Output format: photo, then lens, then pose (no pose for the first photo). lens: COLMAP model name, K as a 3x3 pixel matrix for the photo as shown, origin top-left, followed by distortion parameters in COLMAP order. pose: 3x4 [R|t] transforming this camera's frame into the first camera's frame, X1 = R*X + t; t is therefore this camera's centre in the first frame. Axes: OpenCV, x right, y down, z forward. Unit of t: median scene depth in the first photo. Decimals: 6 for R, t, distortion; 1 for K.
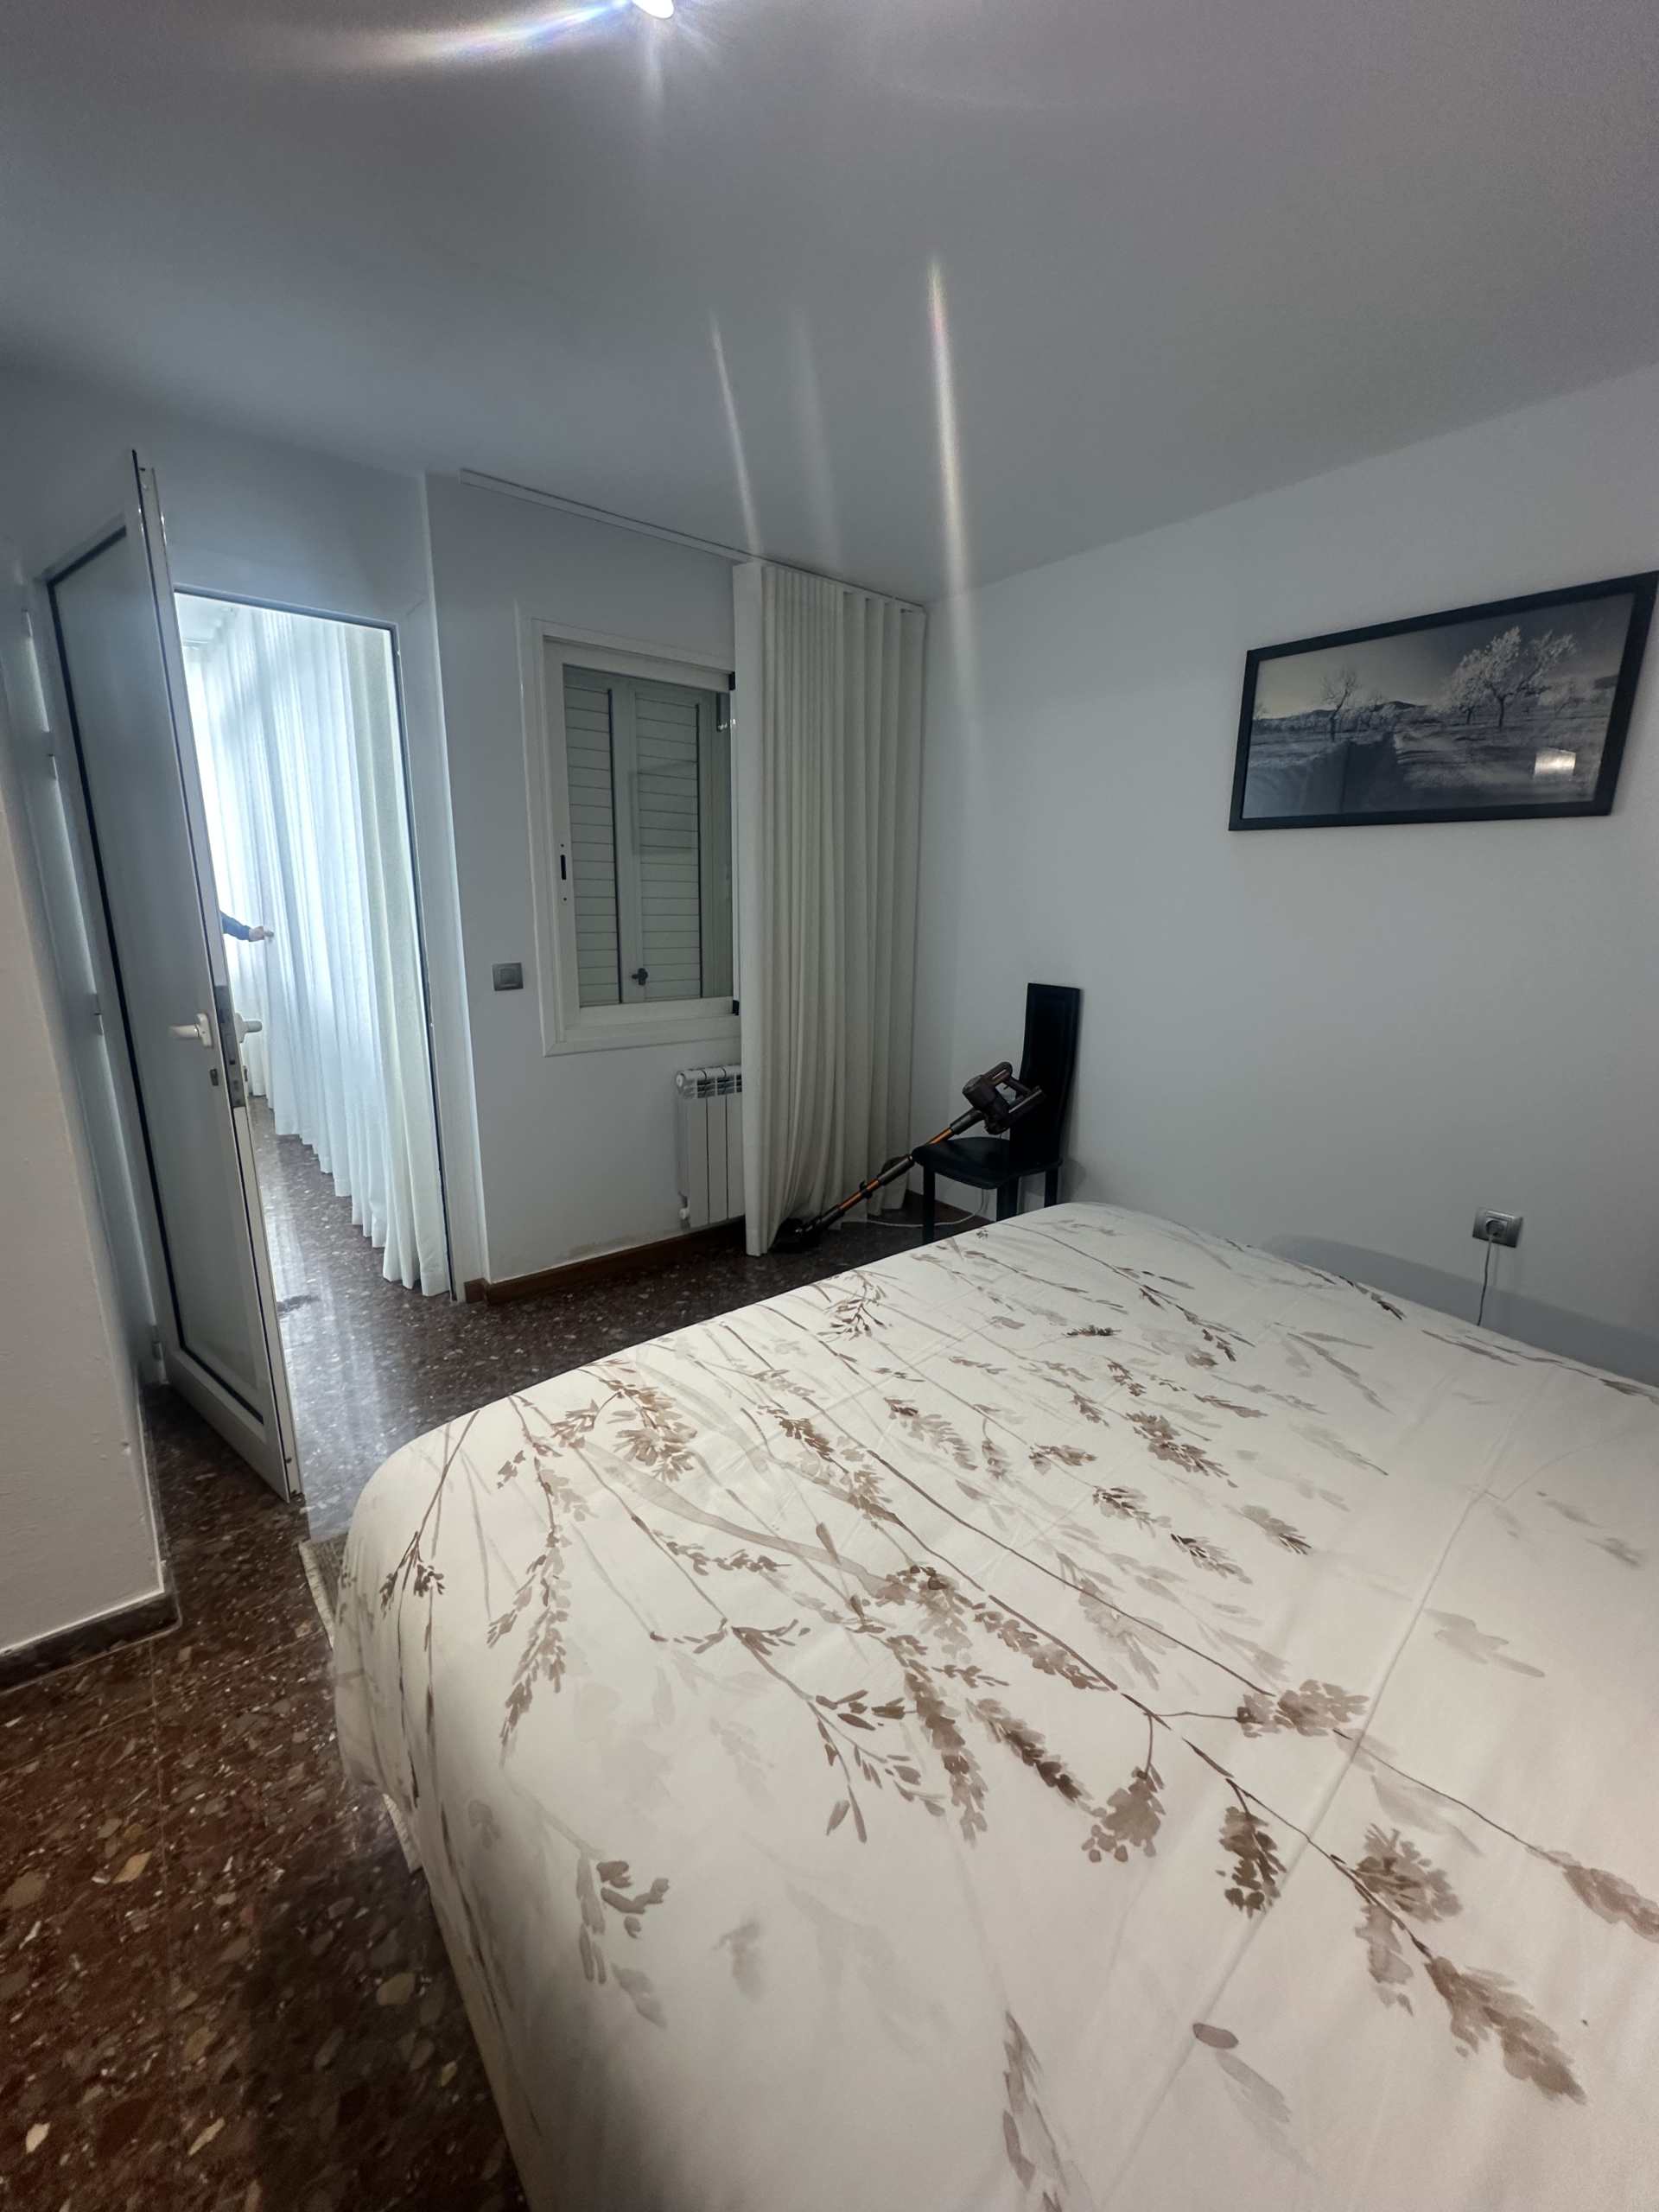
lens RADIAL K [[885.2, 0, 829.5], [0, 885.2, 1106.0], [0, 0, 1]] dist [-0.002304, -0.000238]
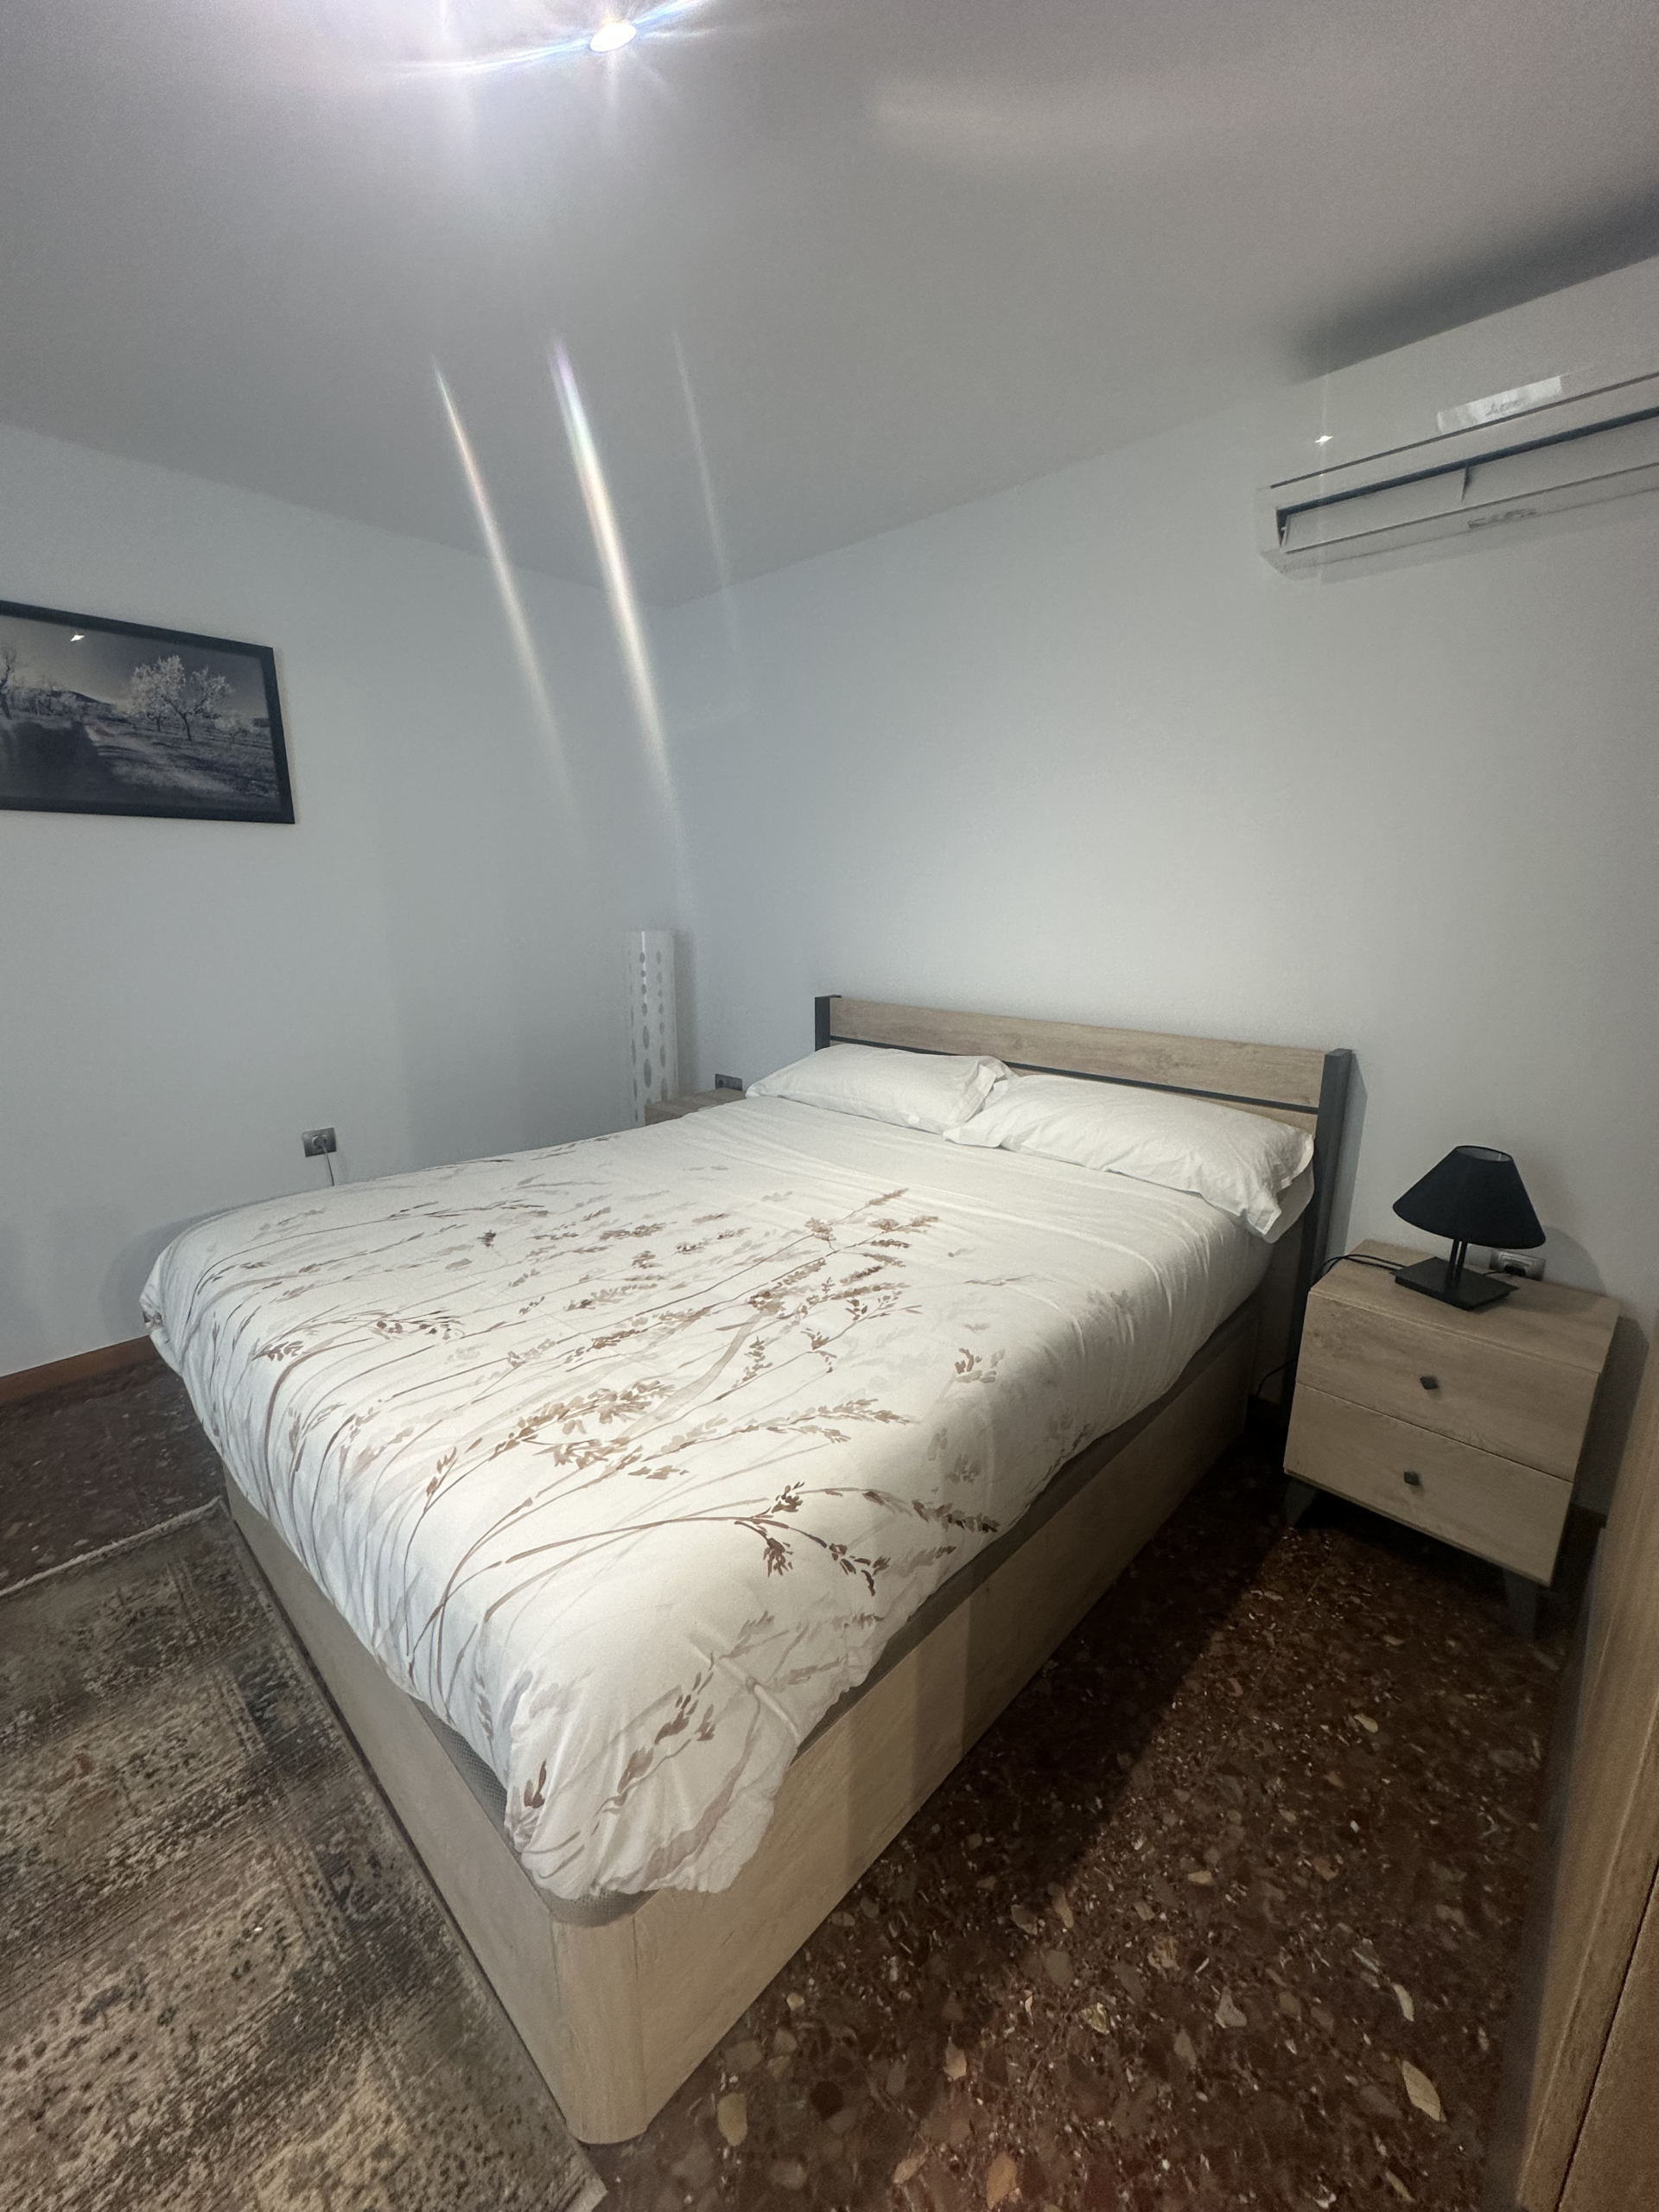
lens RADIAL K [[885.2, 0, 829.5], [0, 885.2, 1106.0], [0, 0, 1]] dist [-0.002304, -0.000238]
pose [[-0.134031, -0.246128, 0.959925, -1.158674], [0.231010, 0.934218, 0.271792, -0.183664], [-0.963675, 0.258181, -0.068356, 0.733051]]
